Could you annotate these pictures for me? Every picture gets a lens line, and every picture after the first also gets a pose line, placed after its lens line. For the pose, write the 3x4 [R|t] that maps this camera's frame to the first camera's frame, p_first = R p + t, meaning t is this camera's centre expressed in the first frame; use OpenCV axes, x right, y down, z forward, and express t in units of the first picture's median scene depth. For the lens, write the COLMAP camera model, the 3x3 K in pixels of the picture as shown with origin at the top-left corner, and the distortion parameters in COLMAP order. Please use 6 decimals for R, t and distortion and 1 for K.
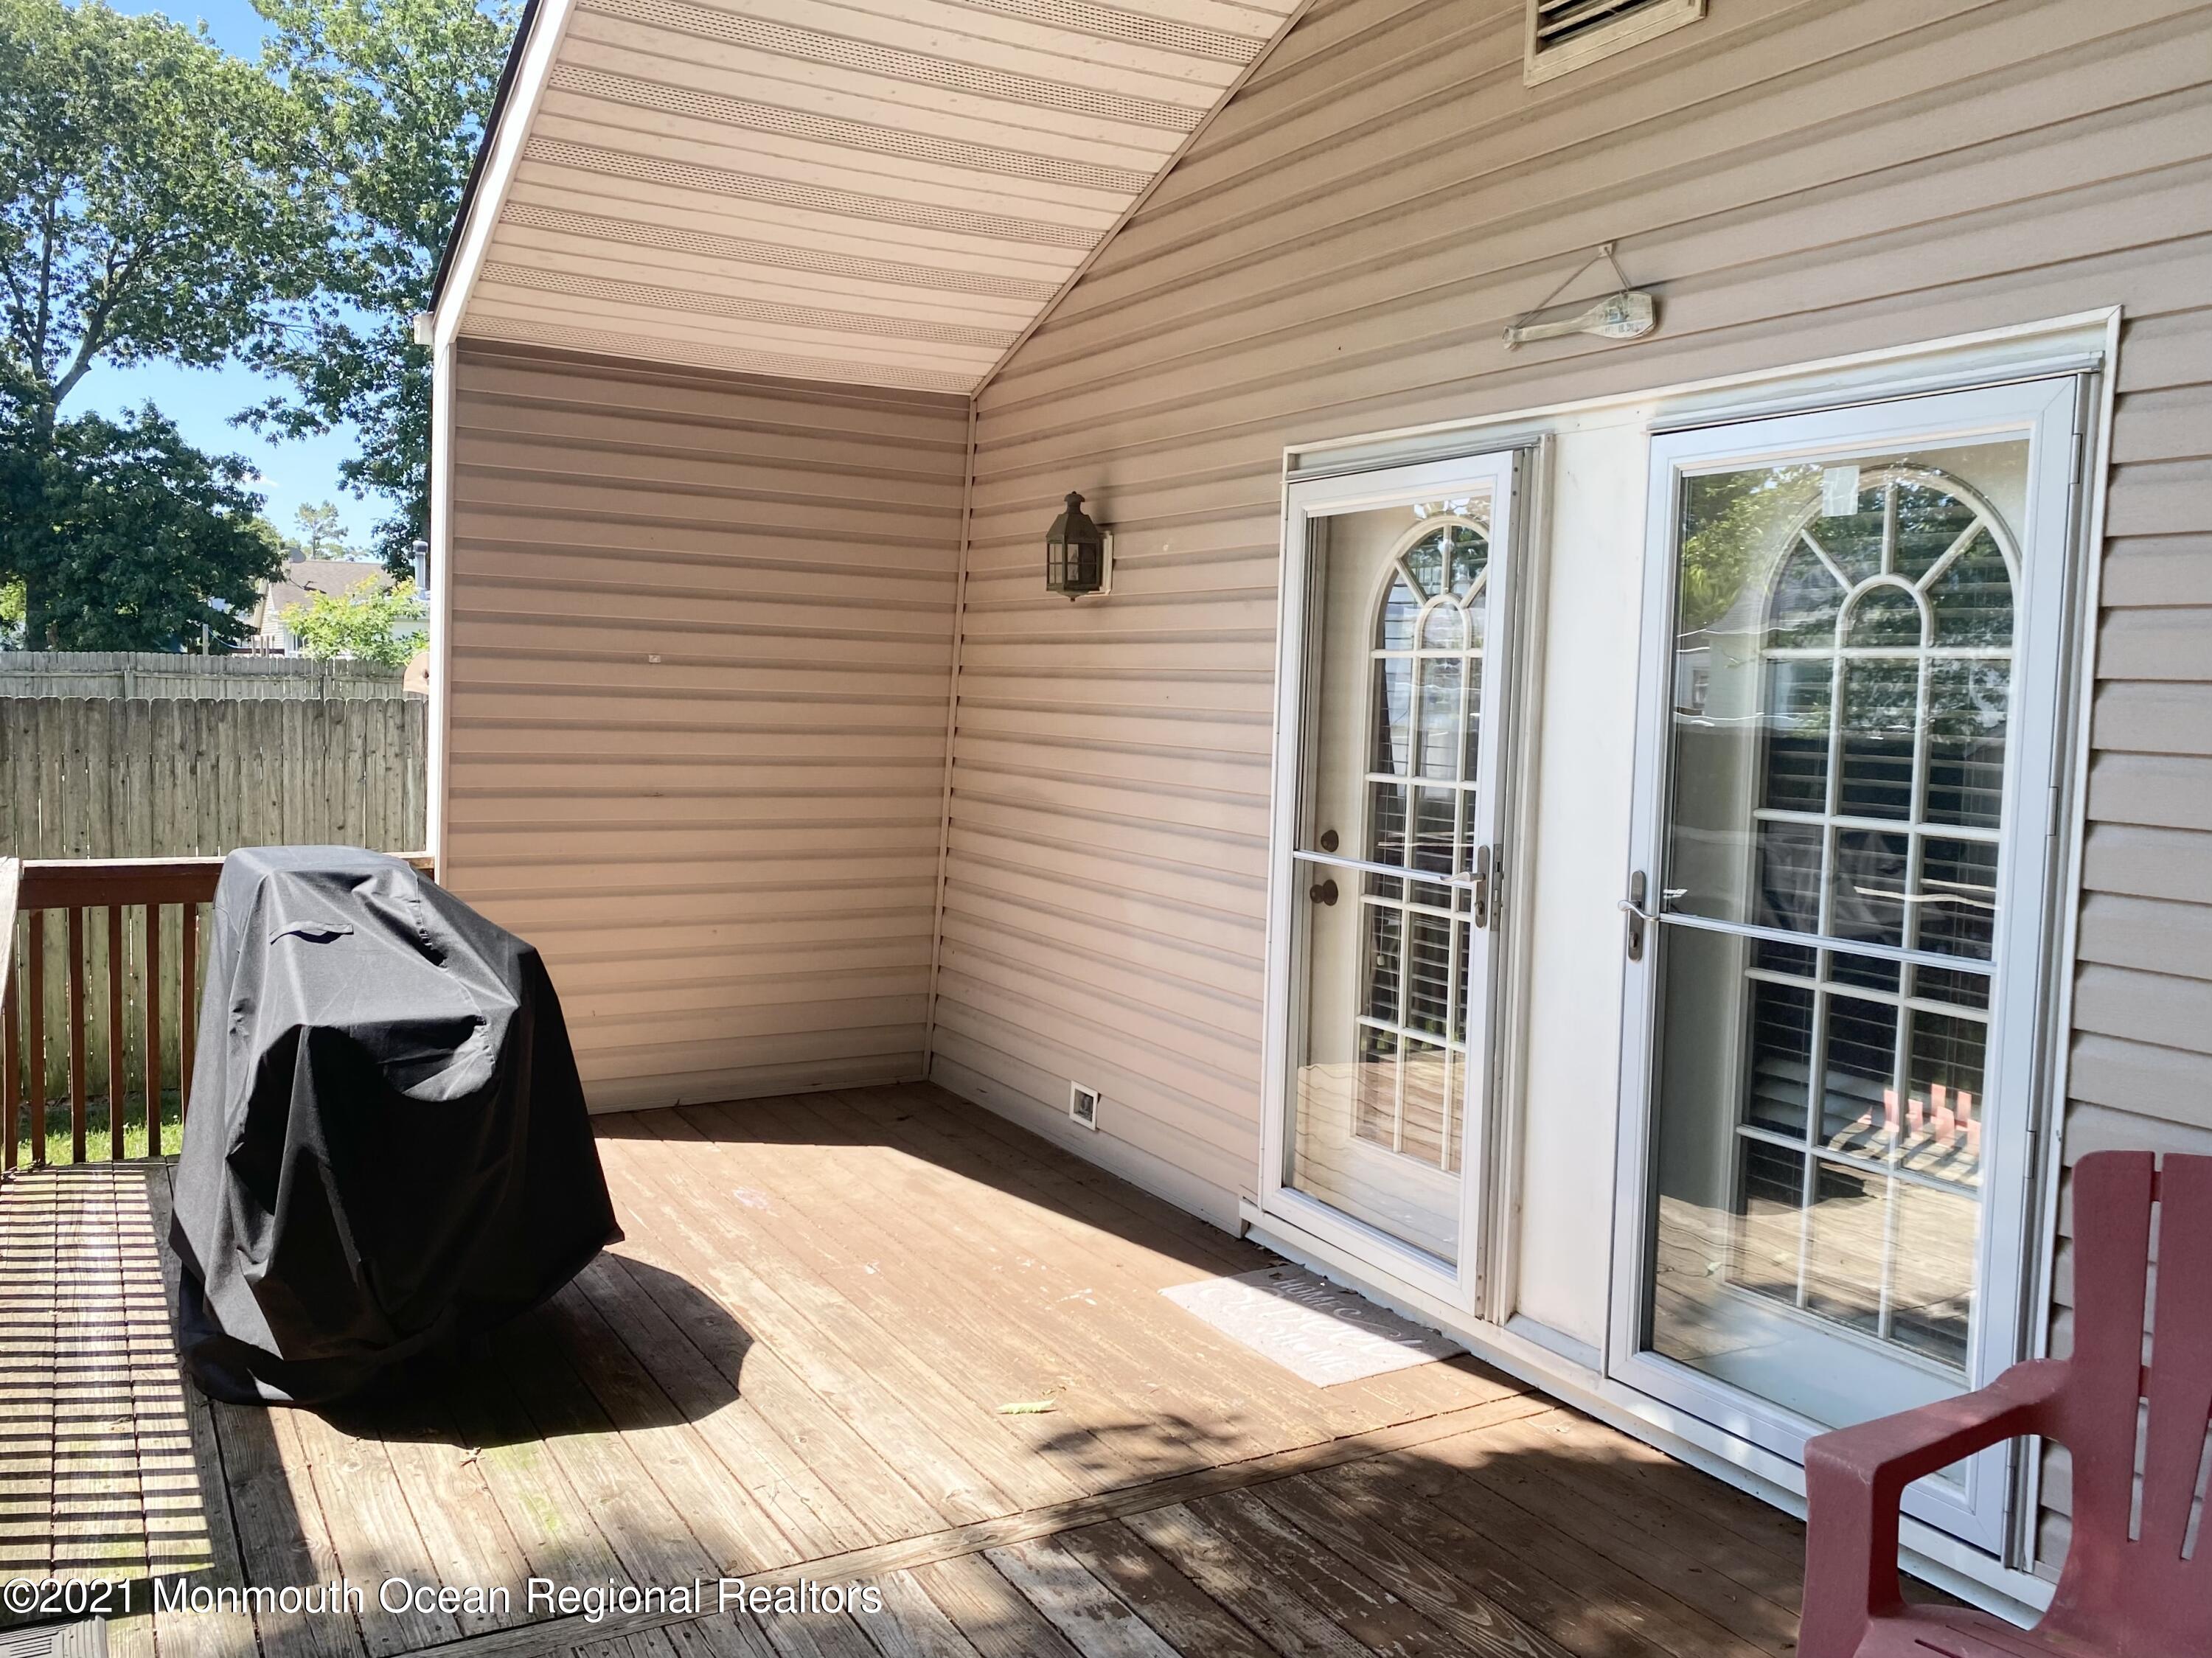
lens RADIAL K [[1689.8, 0, 1111.3], [0, 1689.8, 811.5], [0, 0, 1]] dist [0.052003, -0.074140]
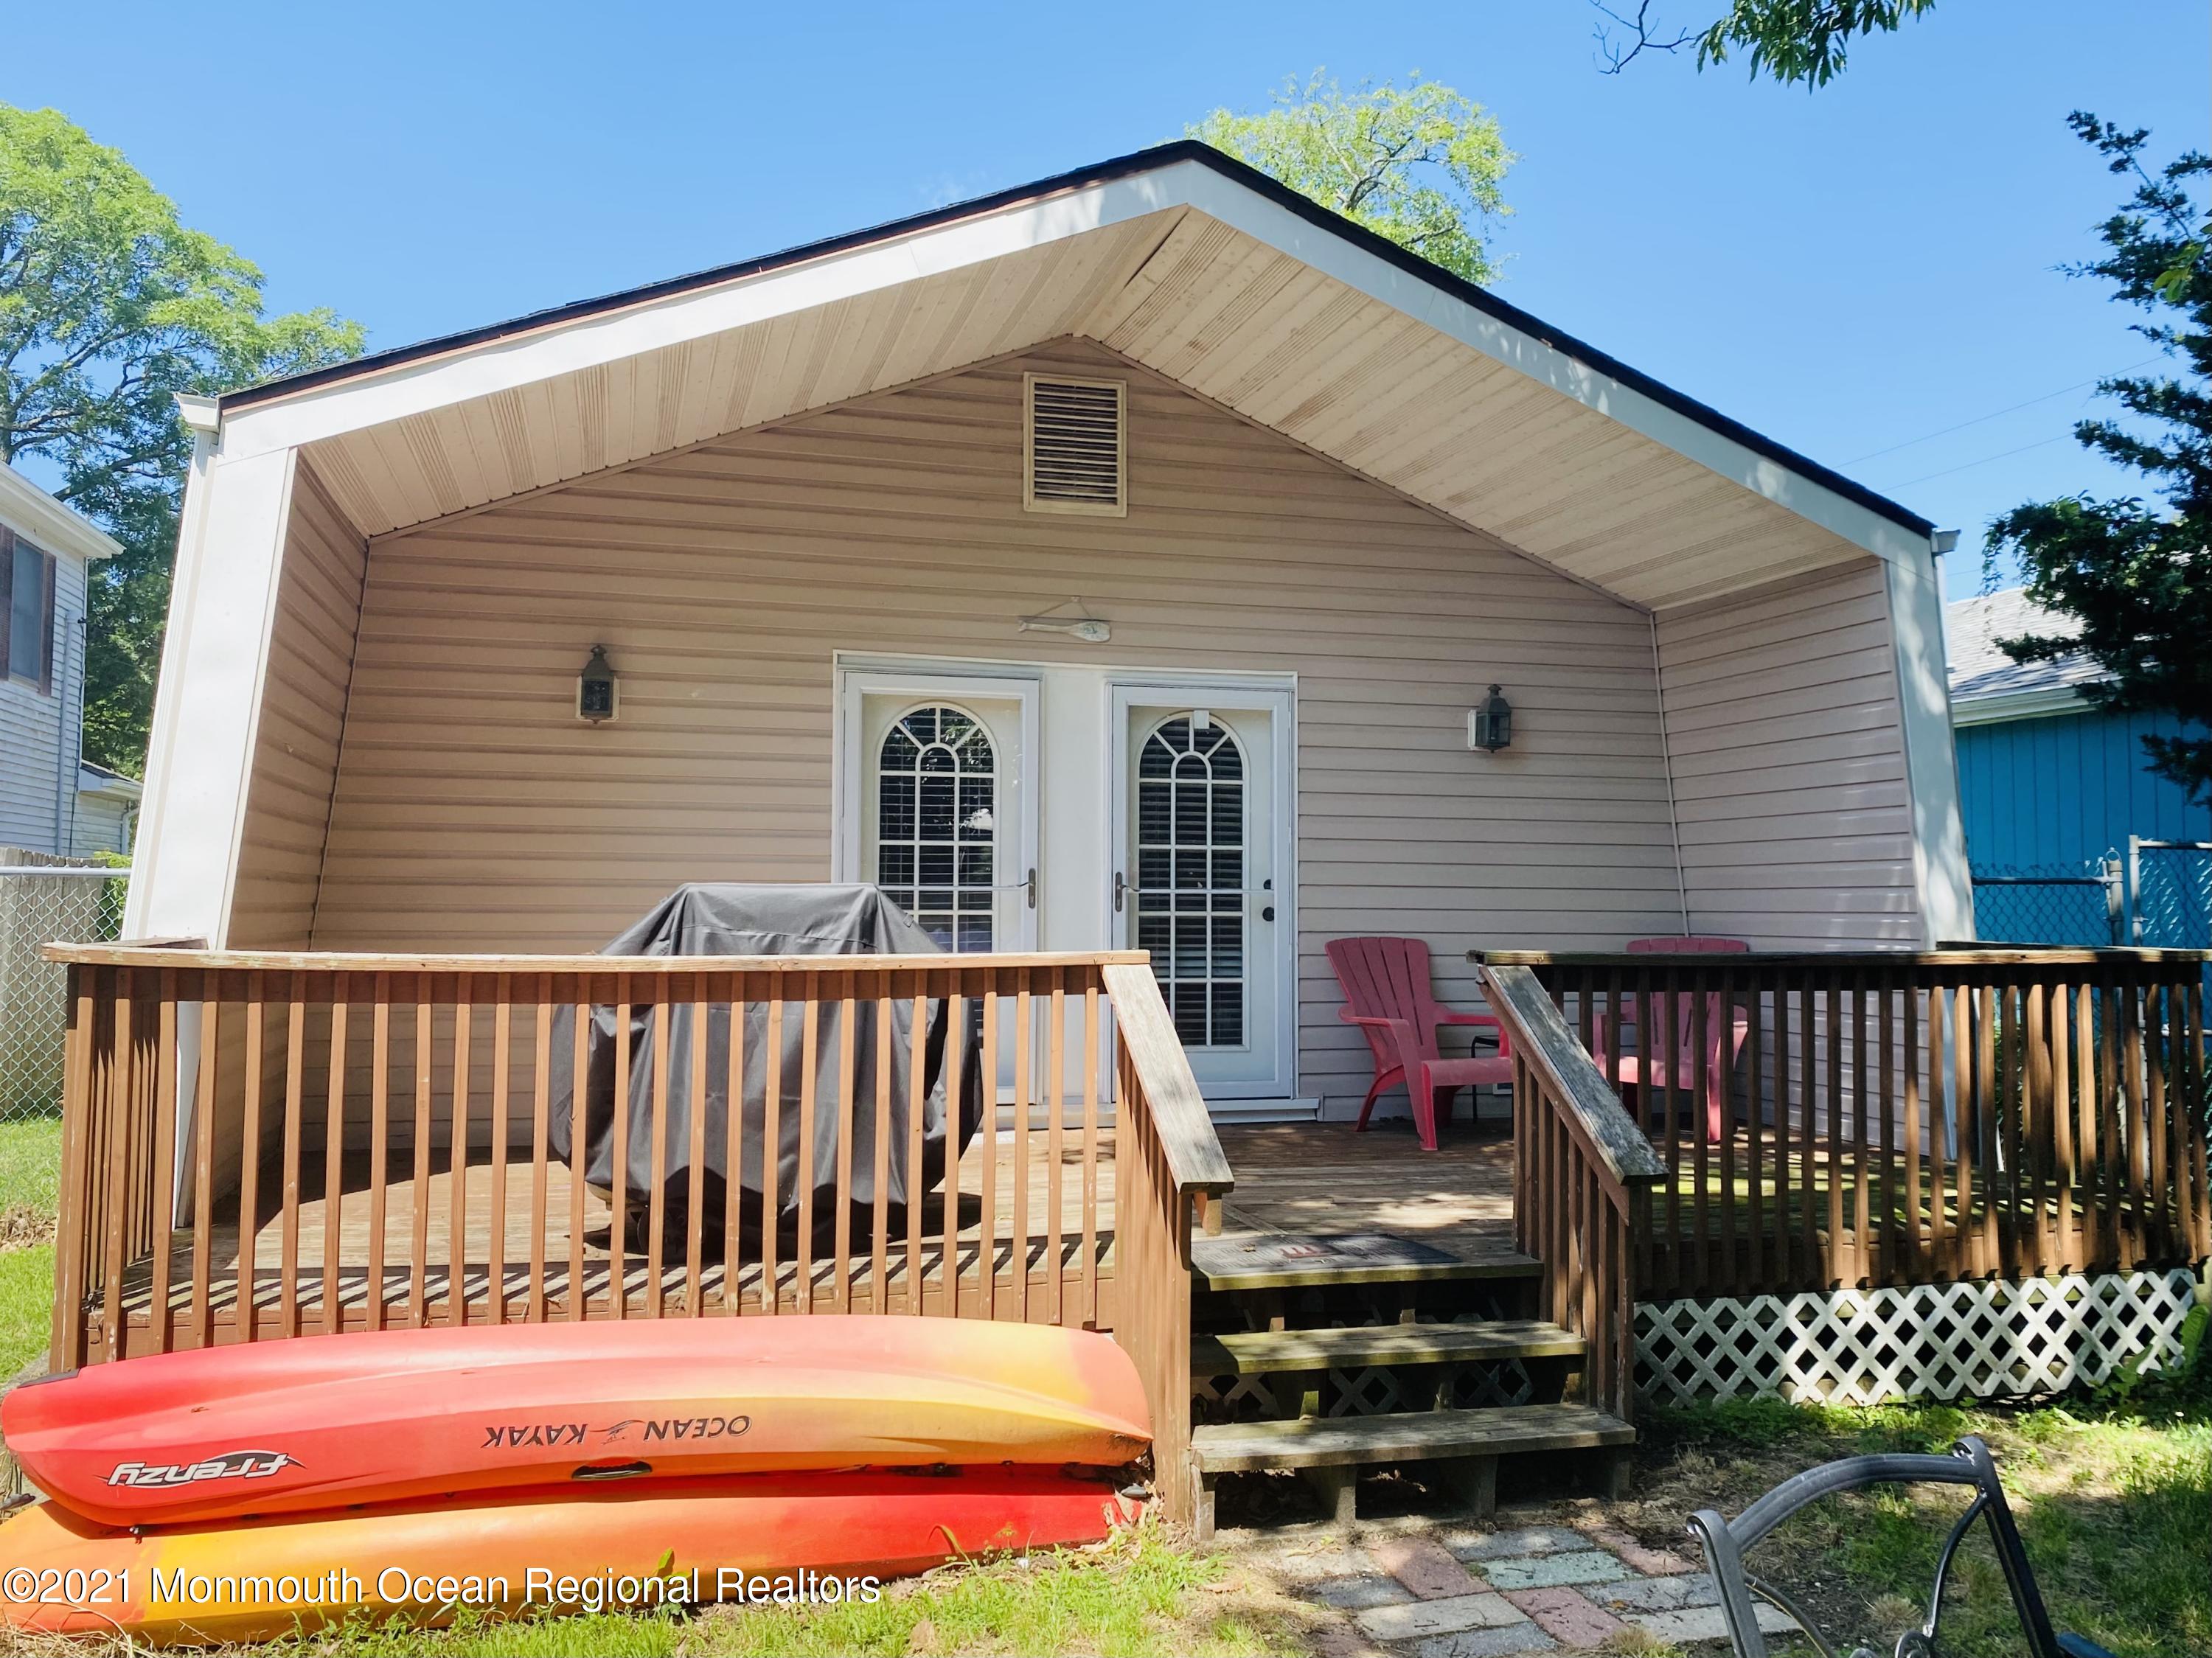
lens RADIAL K [[1689.8, 0, 1111.3], [0, 1689.8, 811.5], [0, 0, 1]] dist [0.052003, -0.074140]
pose [[0.337446, 0.013966, 0.941241, -1.707405], [0.062944, 0.997317, -0.037364, 0.035079], [-0.939238, 0.071854, 0.335662, 0.214217]]
